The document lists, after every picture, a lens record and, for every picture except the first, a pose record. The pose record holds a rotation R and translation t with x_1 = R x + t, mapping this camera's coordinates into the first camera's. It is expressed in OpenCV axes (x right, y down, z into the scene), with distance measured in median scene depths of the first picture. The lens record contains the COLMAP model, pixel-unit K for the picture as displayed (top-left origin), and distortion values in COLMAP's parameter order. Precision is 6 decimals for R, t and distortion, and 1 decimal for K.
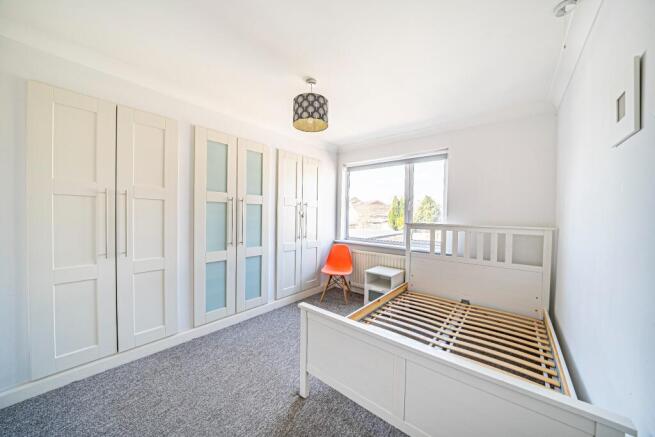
lens RADIAL K [[225.8, 0, 326.9], [0, 225.8, 219.2], [0, 0, 1]] dist [-0.016283, -0.000046]
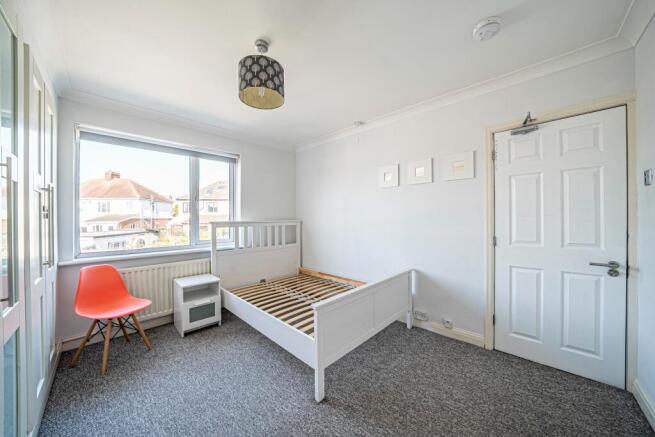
lens RADIAL K [[225.8, 0, 329.5], [0, 225.8, 215.9], [0, 0, 1]] dist [-0.016283, -0.000046]
pose [[0.068541, -0.013463, 0.997557, -0.581268], [0.024726, 0.999625, 0.011792, -0.008862], [-0.997342, 0.023857, 0.068849, 0.473220]]
